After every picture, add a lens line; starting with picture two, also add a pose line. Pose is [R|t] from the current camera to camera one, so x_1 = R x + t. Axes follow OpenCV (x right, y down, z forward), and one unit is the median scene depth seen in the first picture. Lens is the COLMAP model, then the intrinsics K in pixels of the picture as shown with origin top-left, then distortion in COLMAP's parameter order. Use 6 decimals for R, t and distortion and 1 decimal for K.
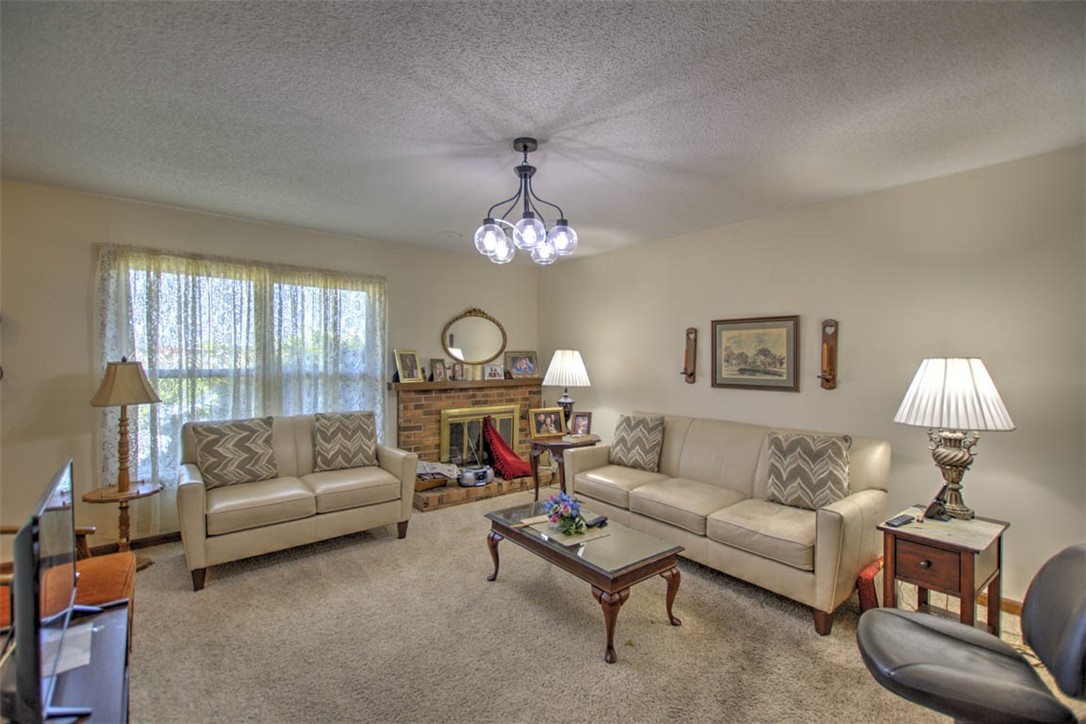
lens RADIAL K [[482.0, 0, 541.5], [0, 482.0, 360.8], [0, 0, 1]] dist [0.003585, 0.000146]
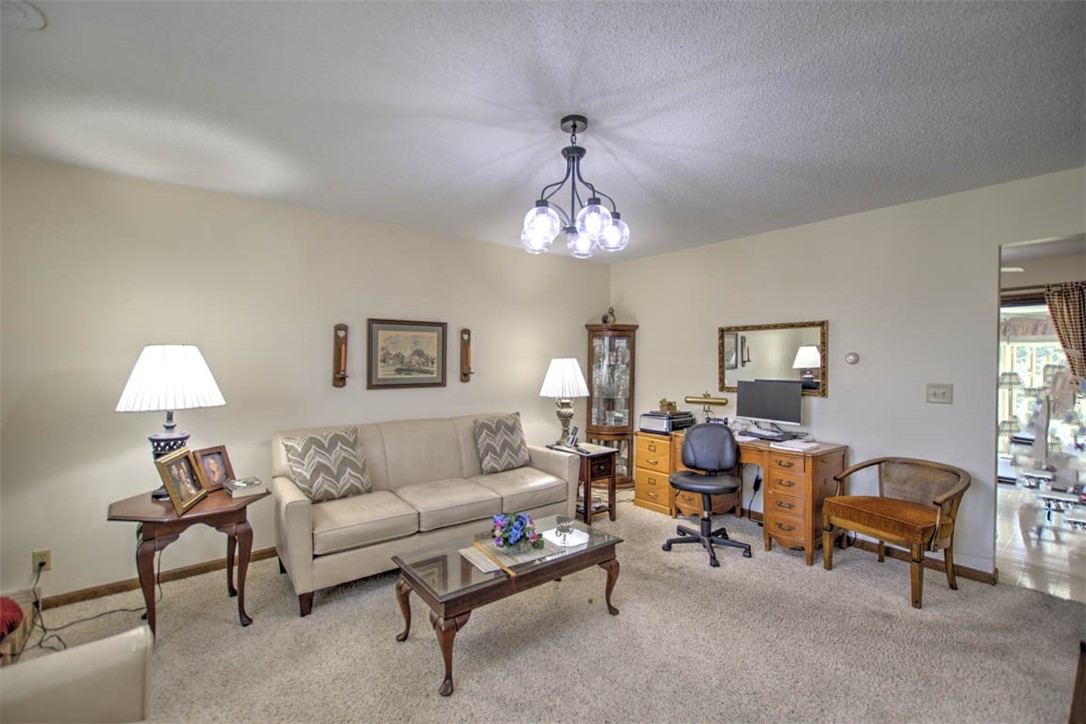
lens RADIAL K [[482.0, 0, 540.8], [0, 482.0, 360.9], [0, 0, 1]] dist [0.003585, 0.000146]
pose [[0.014373, -0.008406, 0.999861, -0.619149], [0.006380, 0.999945, 0.008315, -0.006925], [-0.999876, 0.006259, 0.014426, 0.690286]]
